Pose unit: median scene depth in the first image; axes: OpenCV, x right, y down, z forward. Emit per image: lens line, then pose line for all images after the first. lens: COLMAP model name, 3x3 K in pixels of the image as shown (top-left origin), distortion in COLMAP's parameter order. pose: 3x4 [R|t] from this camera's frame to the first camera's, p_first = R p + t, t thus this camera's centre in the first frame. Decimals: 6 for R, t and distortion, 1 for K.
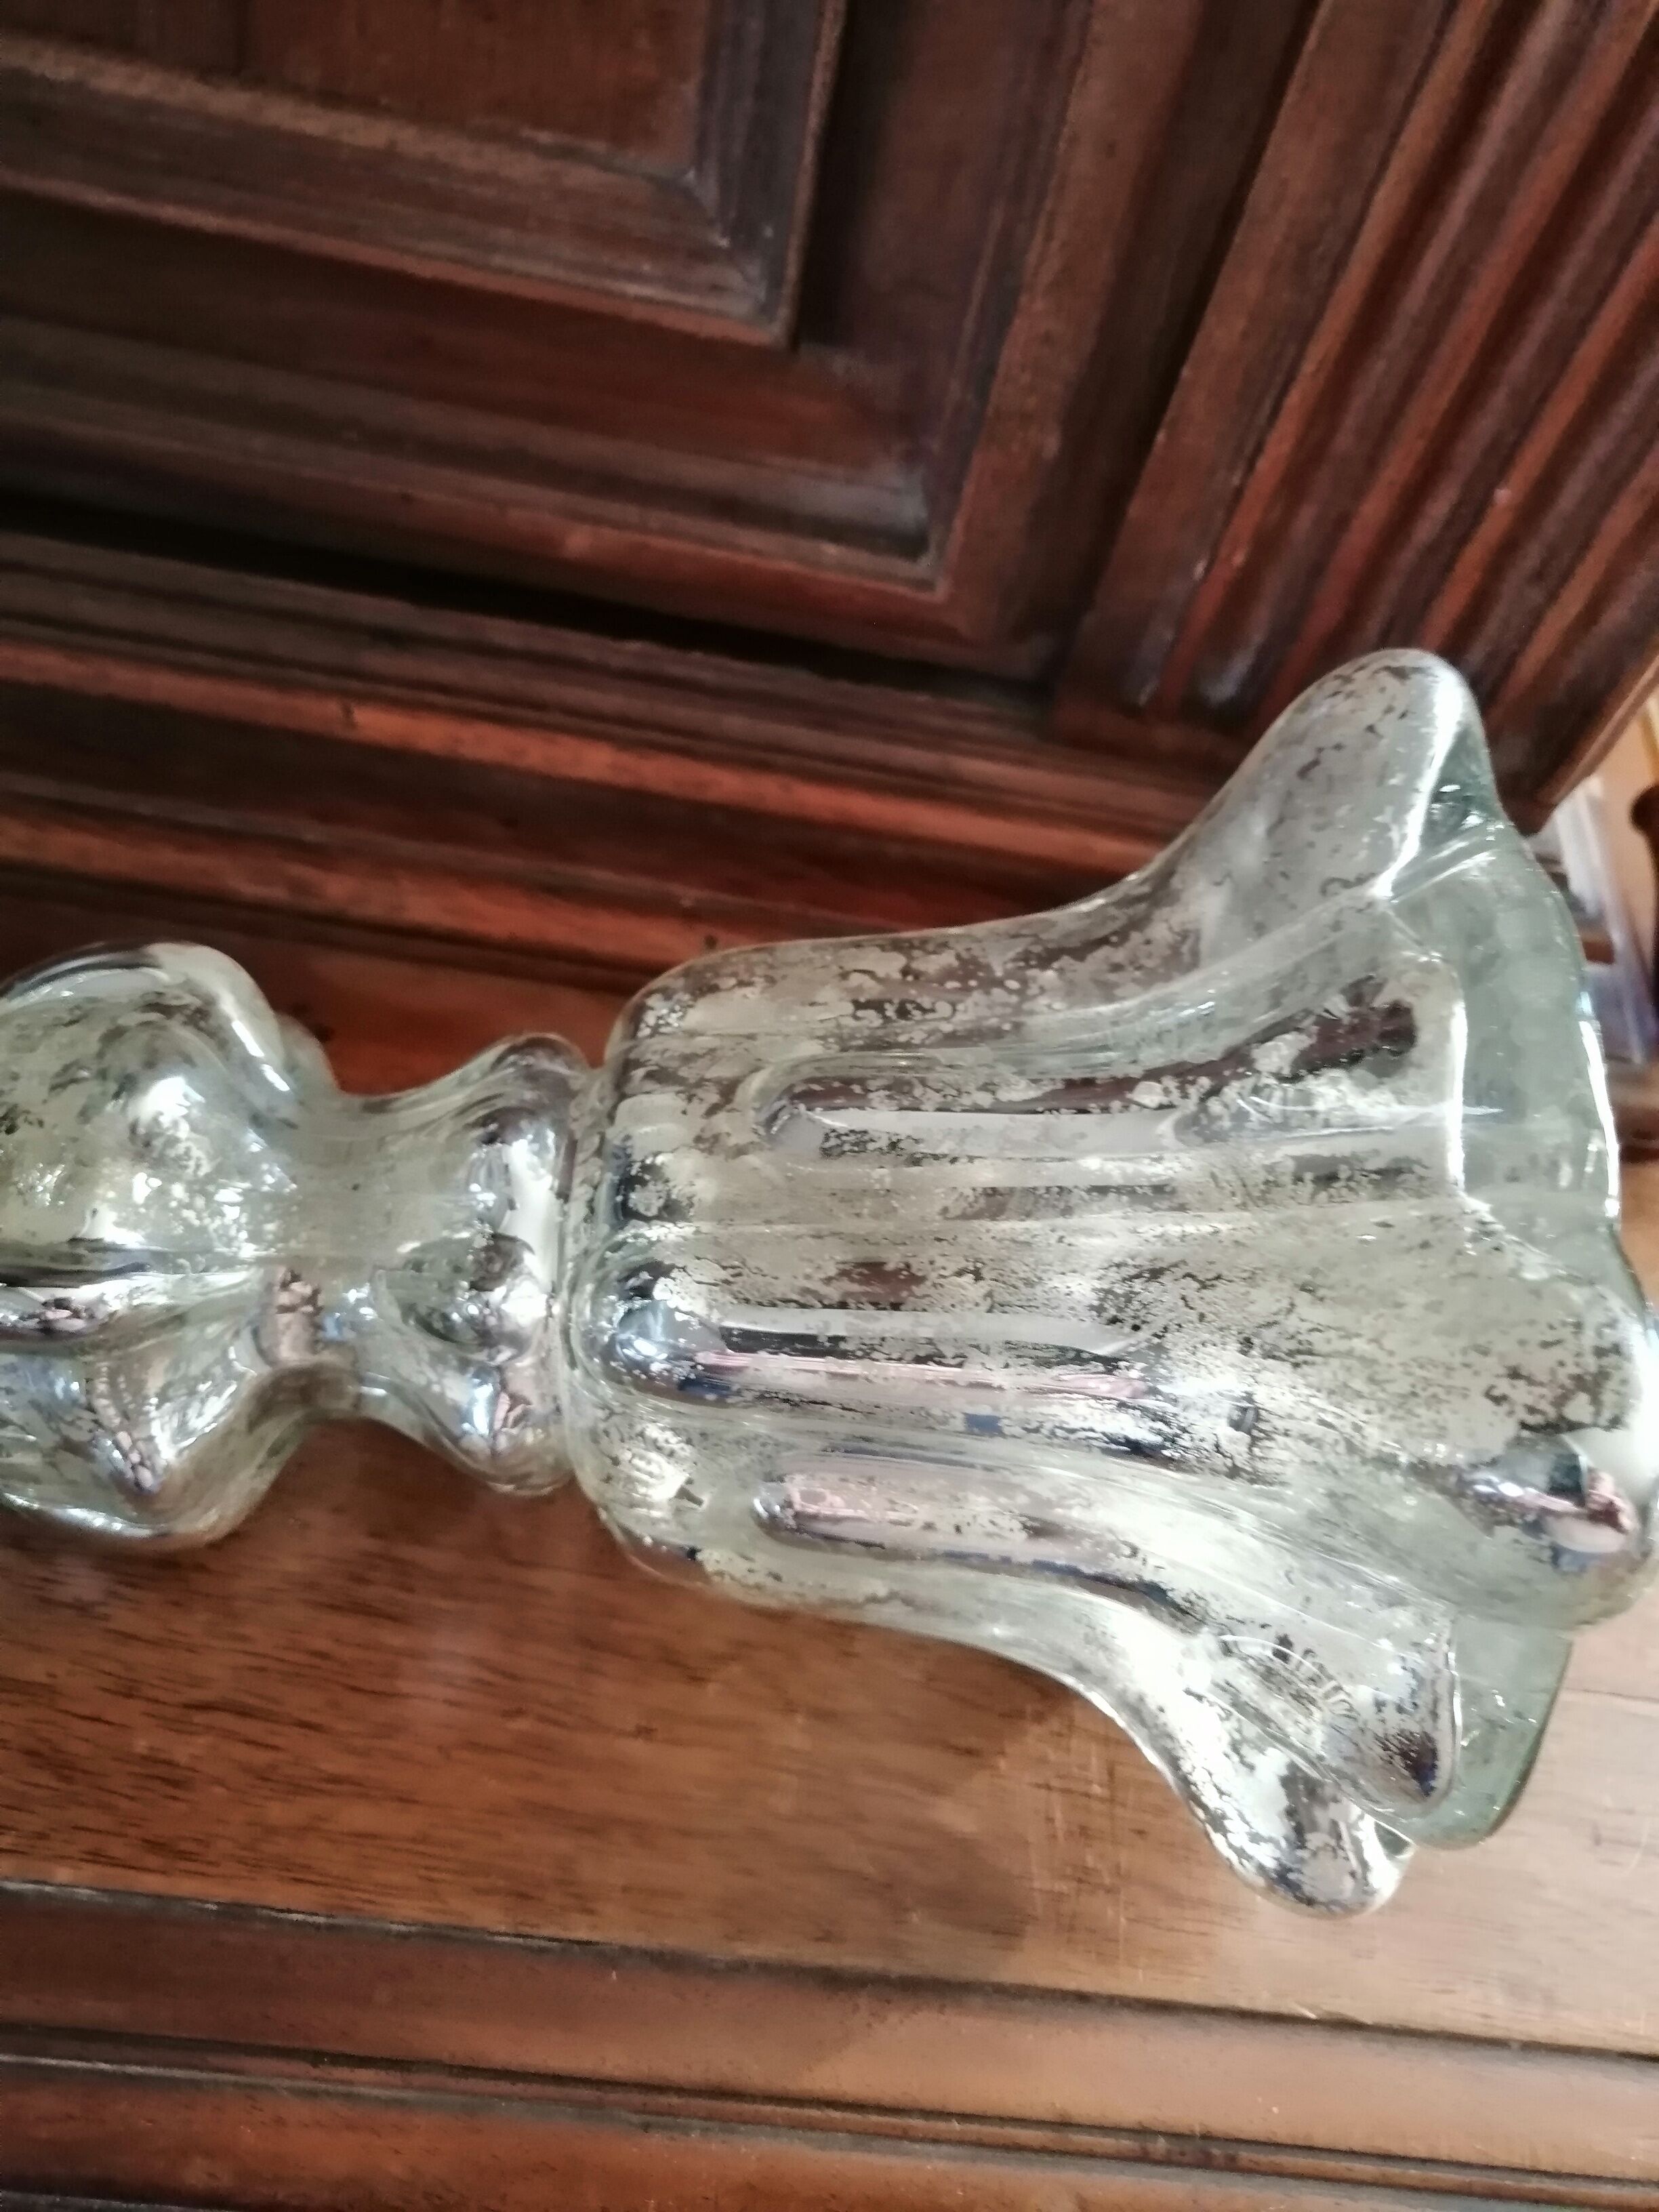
lens RADIAL K [[1786.2, 0, 877.2], [0, 1786.2, 1146.3], [0, 0, 1]] dist [-0.049974, 0.052404]
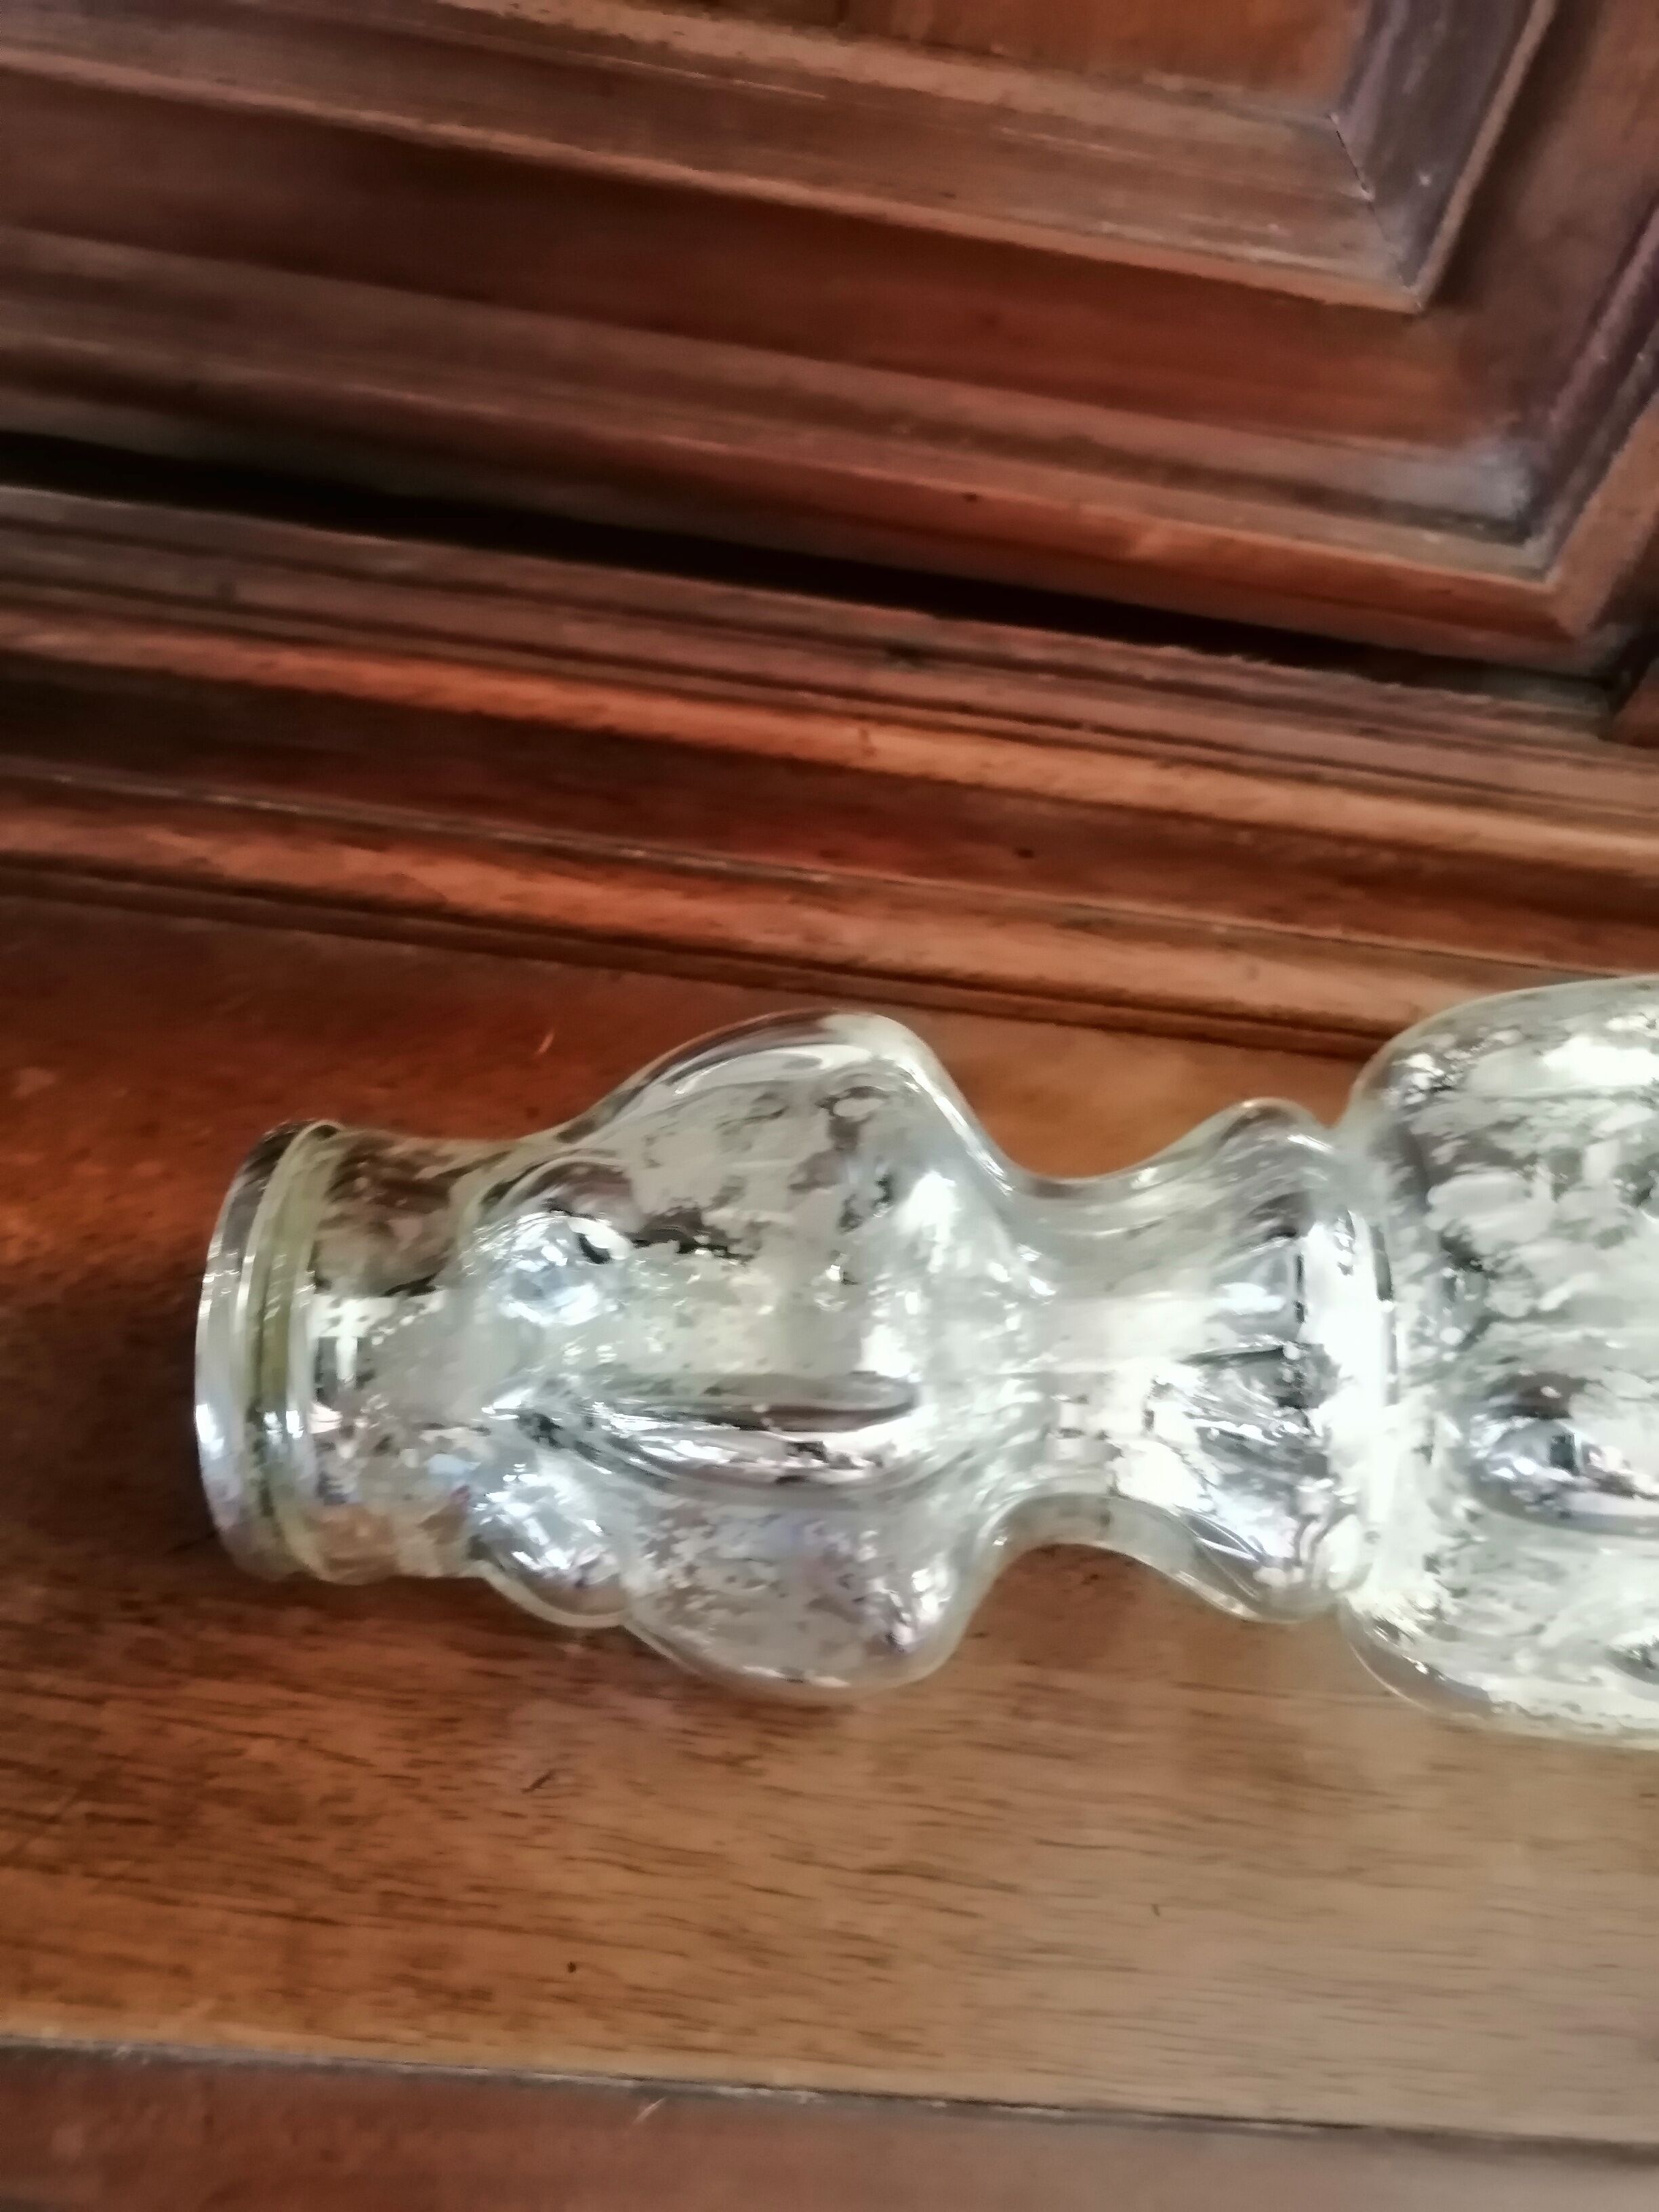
lens RADIAL K [[1821.0, 0, 831.7], [0, 1821.0, 1148.1], [0, 0, 1]] dist [-0.042866, 0.070033]
pose [[0.999227, -0.037003, -0.013271, -0.362824], [0.037085, 0.999294, 0.005957, -0.049410], [0.013042, -0.006444, 0.999894, 0.088180]]
